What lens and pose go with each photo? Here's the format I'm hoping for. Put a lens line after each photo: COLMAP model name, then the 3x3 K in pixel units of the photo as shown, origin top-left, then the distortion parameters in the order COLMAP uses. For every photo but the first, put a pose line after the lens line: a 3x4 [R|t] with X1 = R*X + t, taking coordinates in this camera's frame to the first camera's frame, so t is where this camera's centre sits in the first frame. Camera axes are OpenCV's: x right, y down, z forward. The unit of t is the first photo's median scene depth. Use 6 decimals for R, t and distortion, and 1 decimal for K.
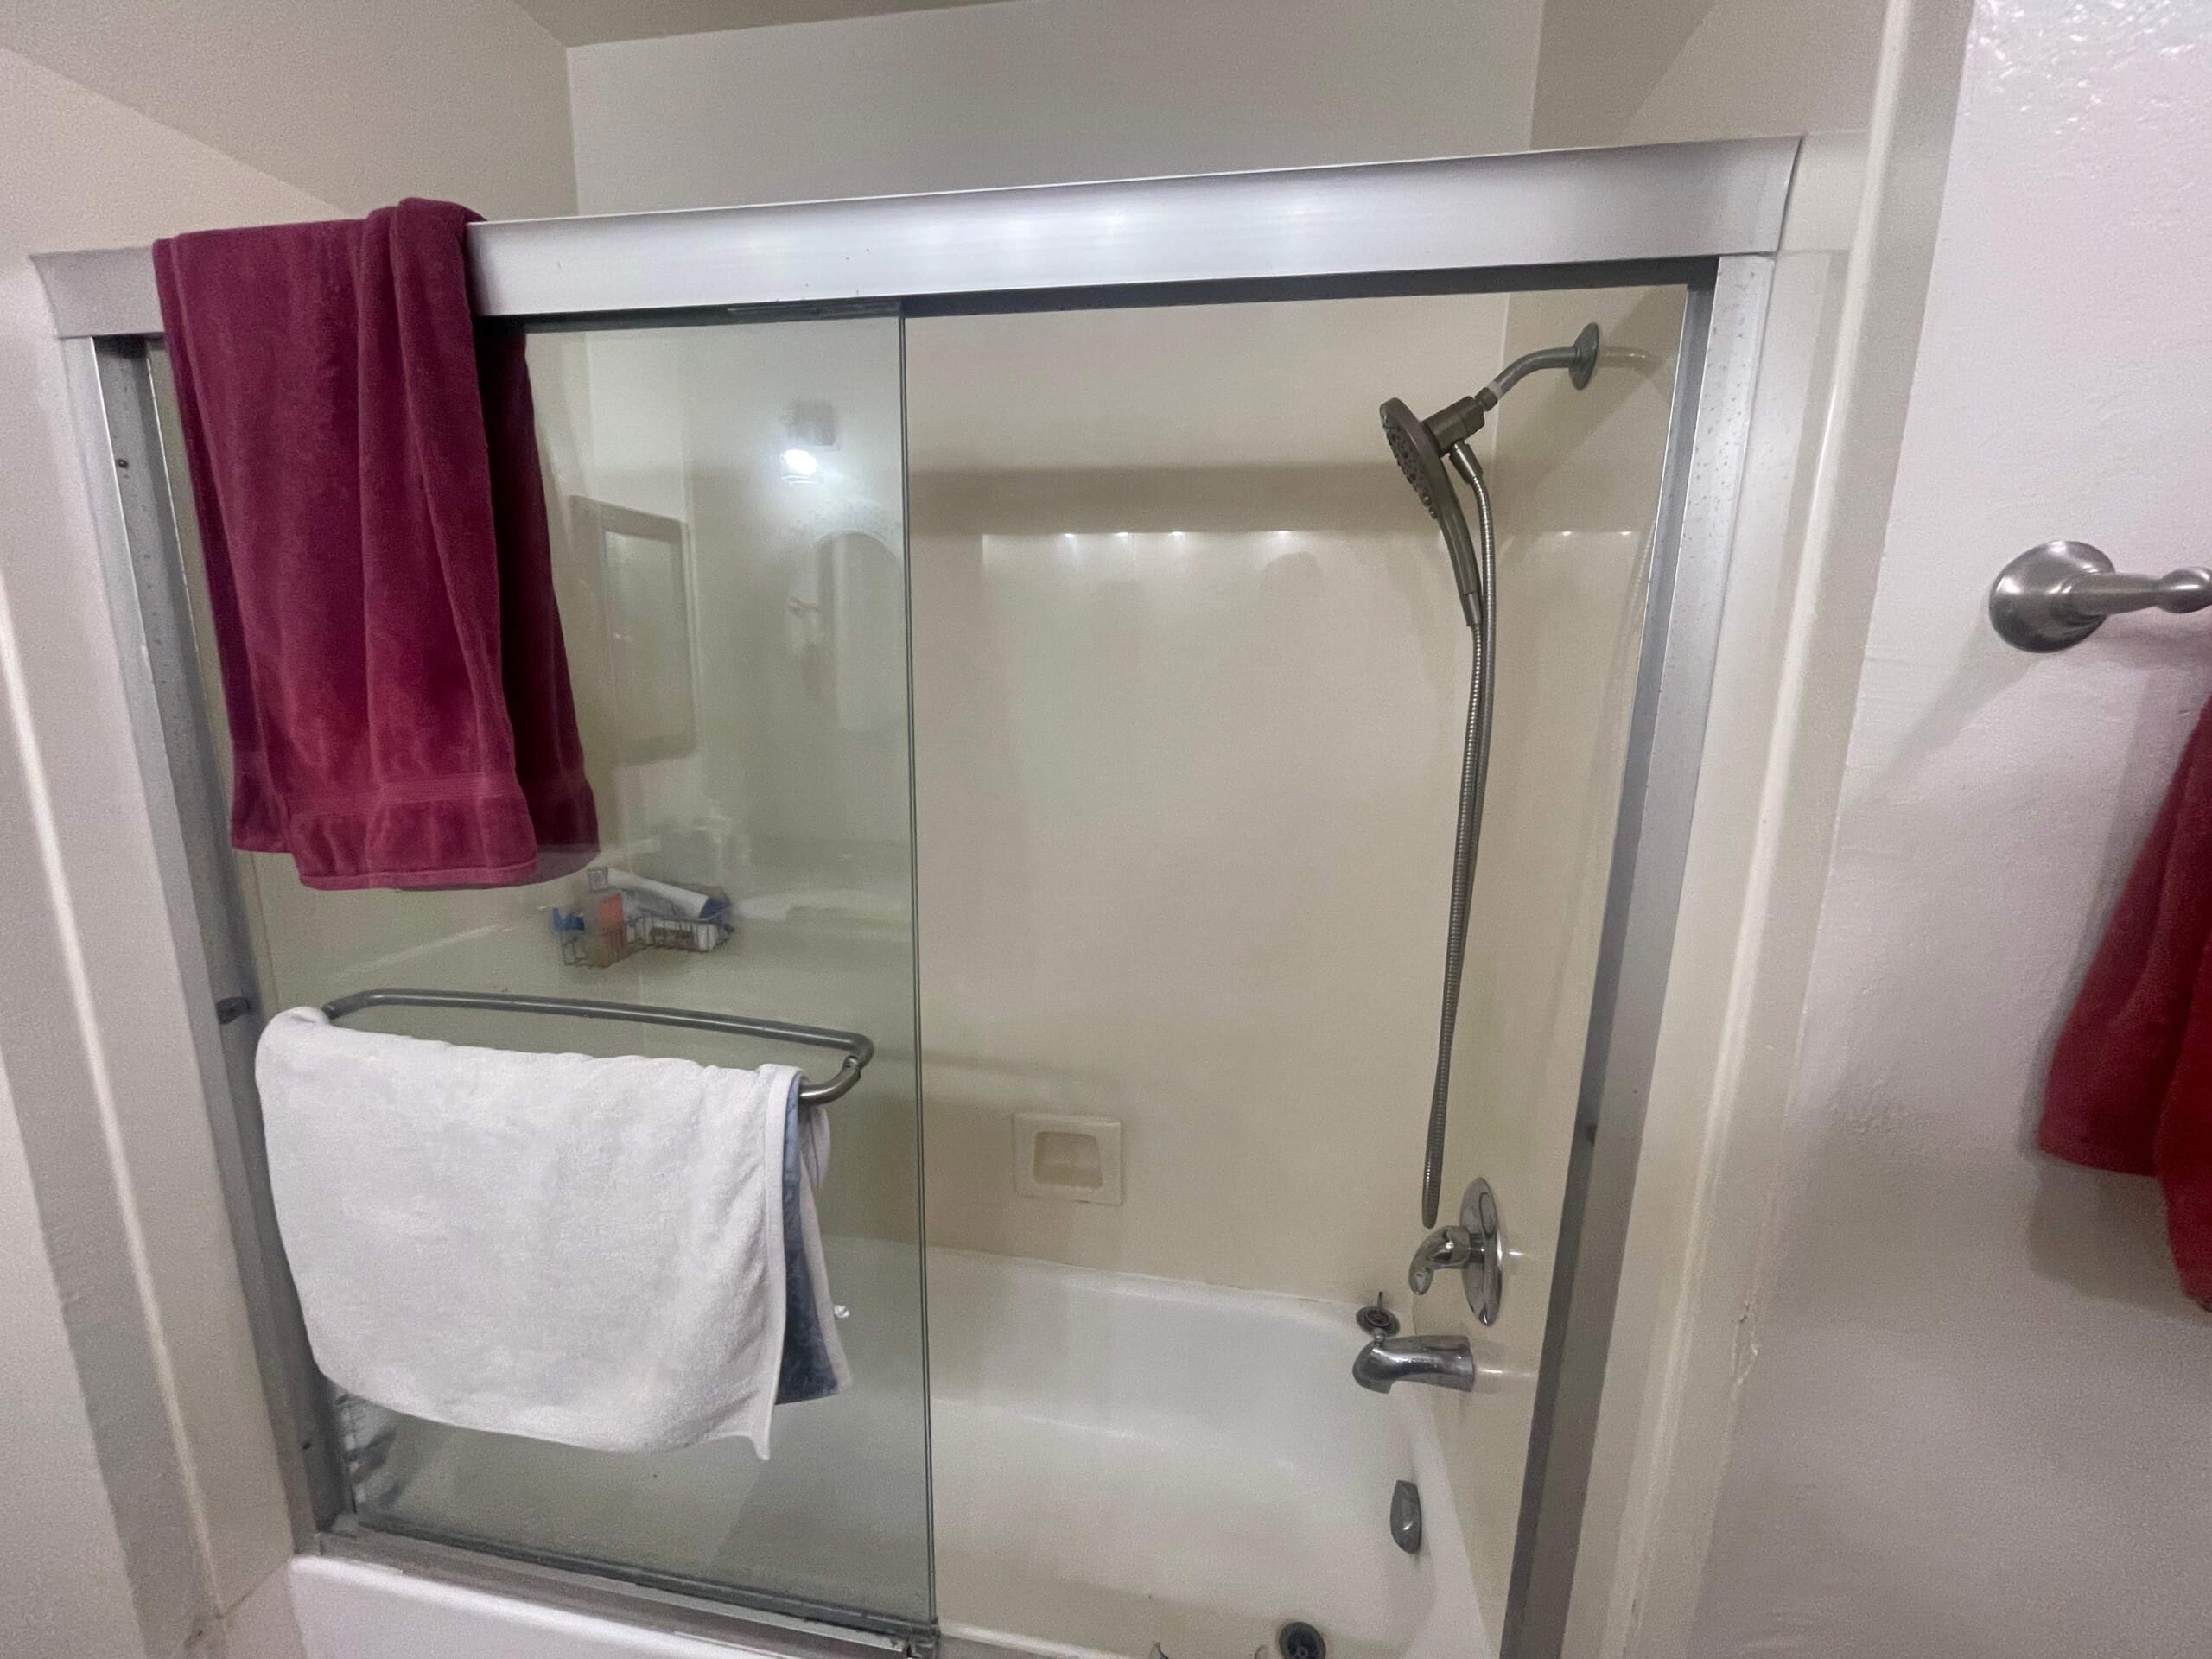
lens RADIAL K [[889.1, 0, 1106.0], [0, 889.1, 829.5], [0, 0, 1]] dist [-0.002630, 0.000010]
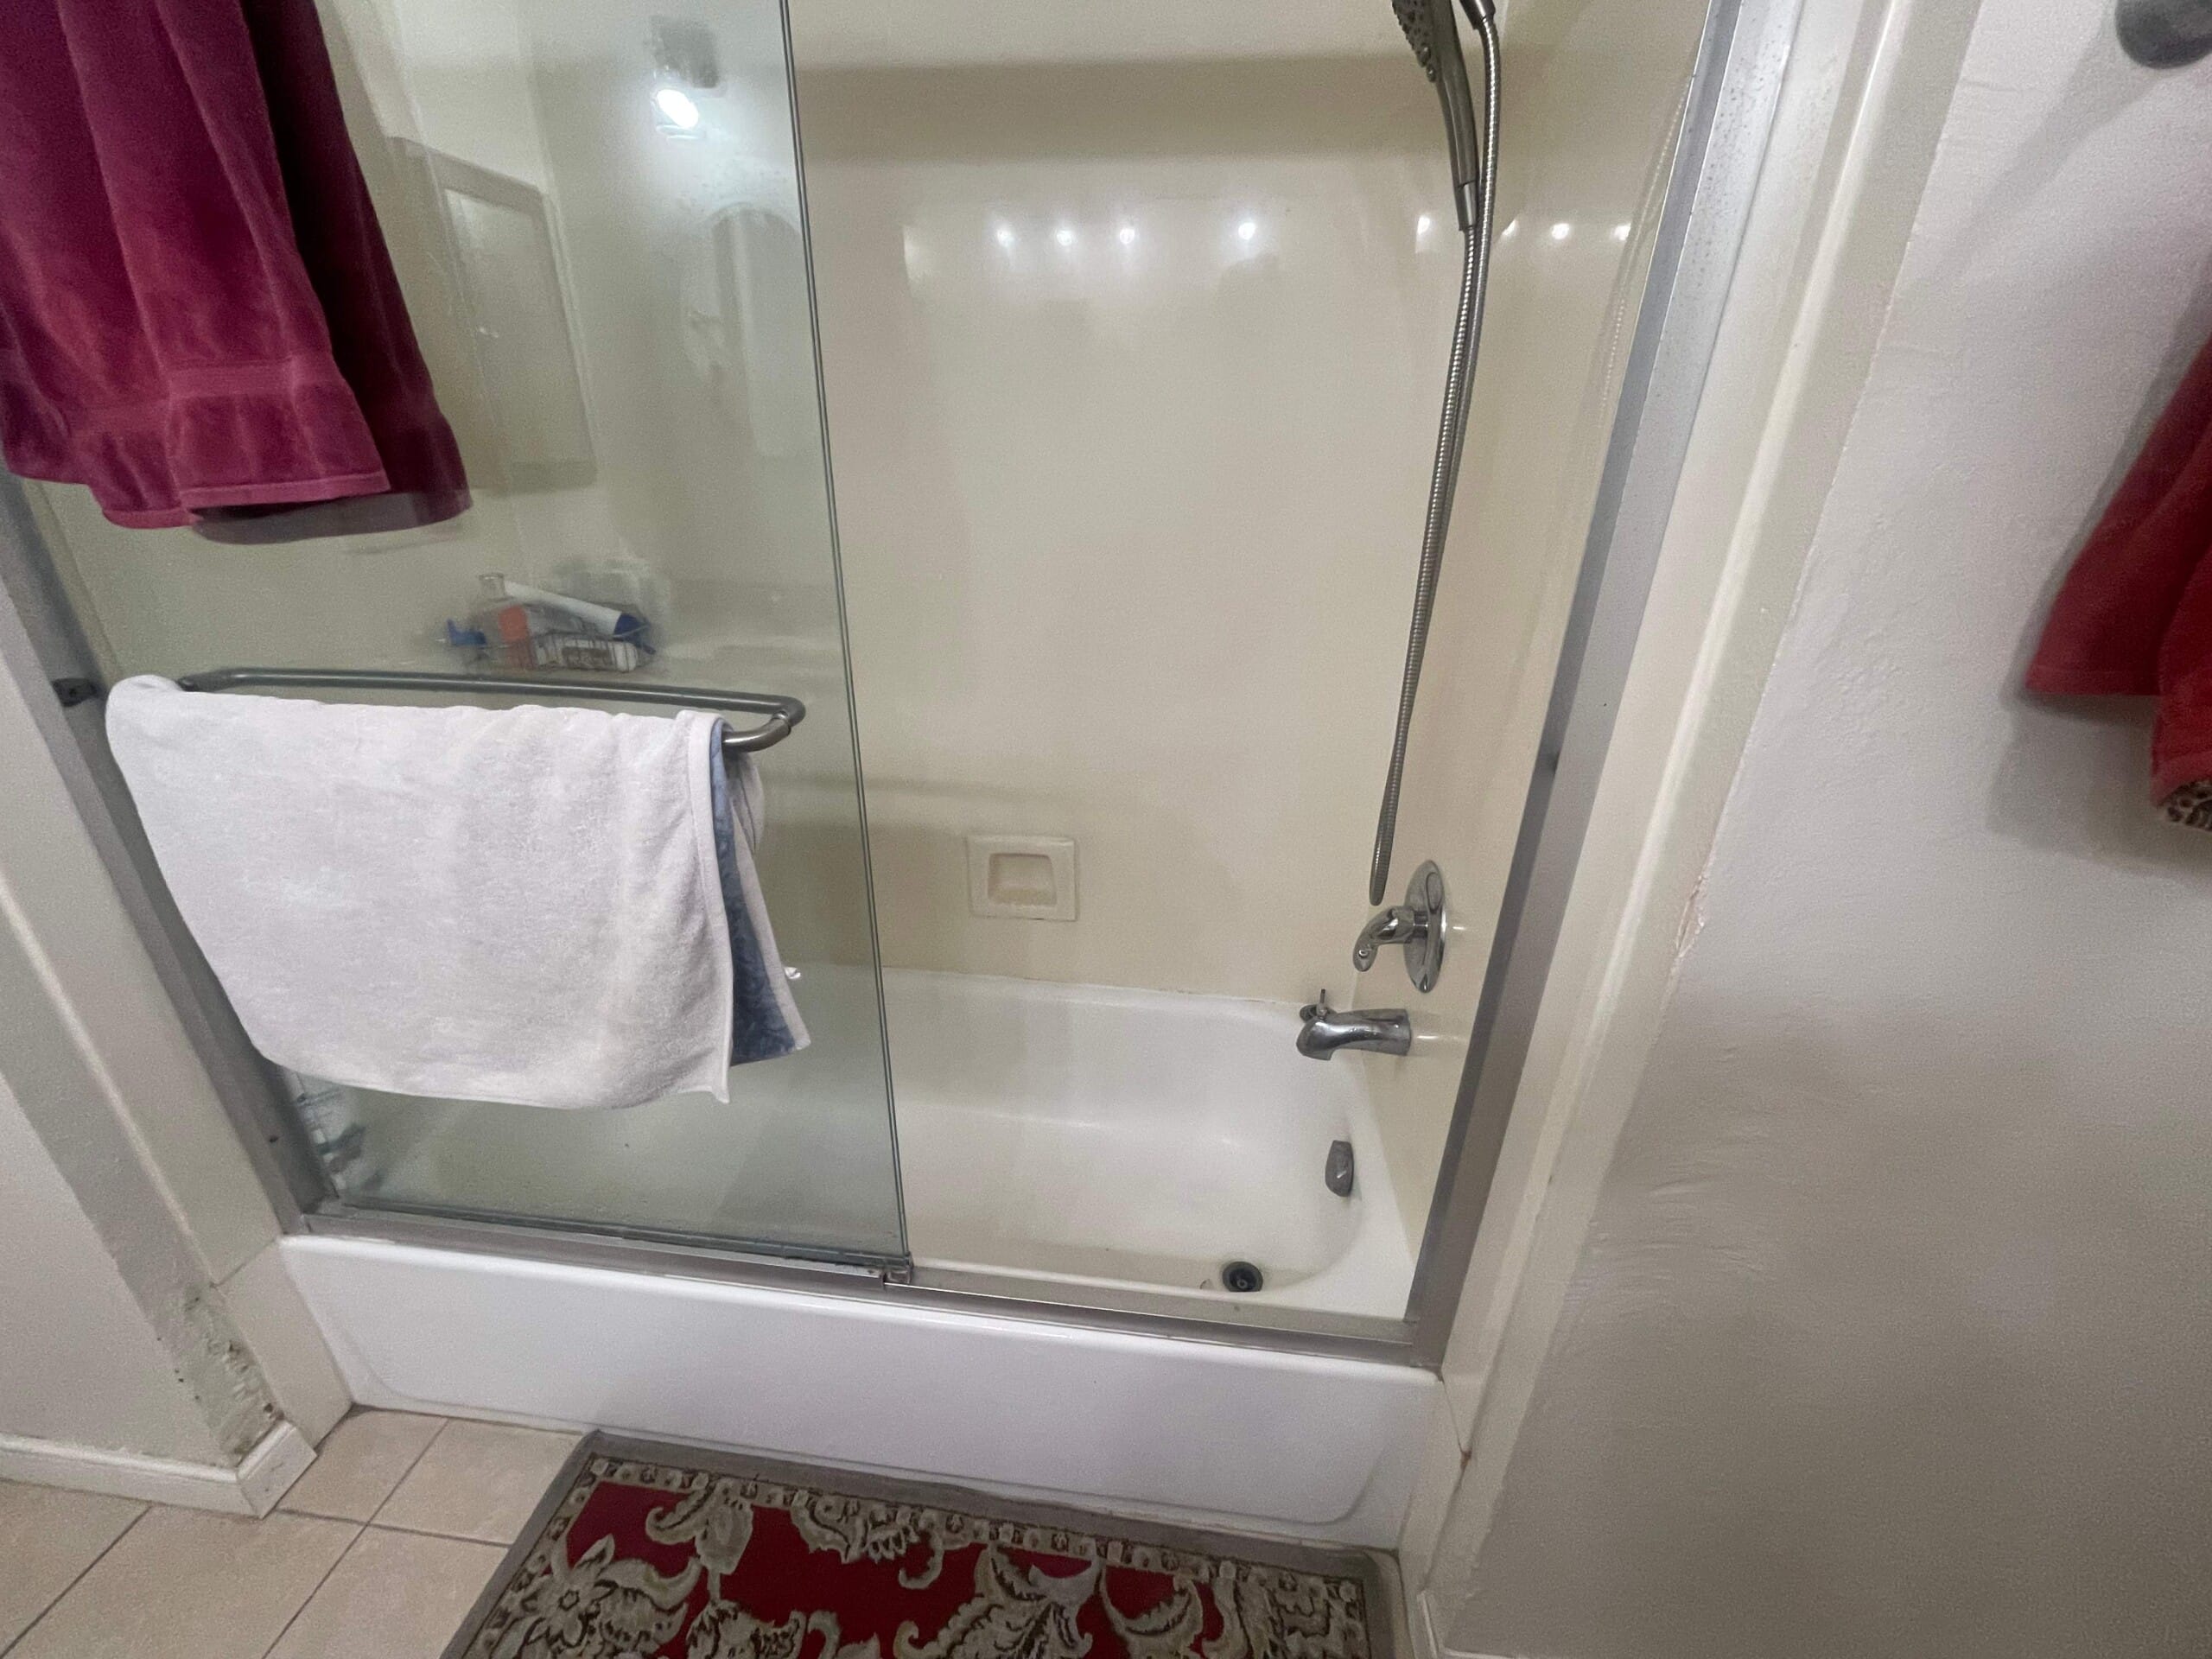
lens RADIAL K [[887.7, 0, 1101.1], [0, 887.7, 829.5], [0, 0, 1]] dist [0.002625, 0.000240]
pose [[0.998805, -0.021988, 0.043651, 0.006295], [0.011993, 0.976045, 0.217236, 0.155541], [-0.047382, -0.216453, 0.975142, 0.044912]]
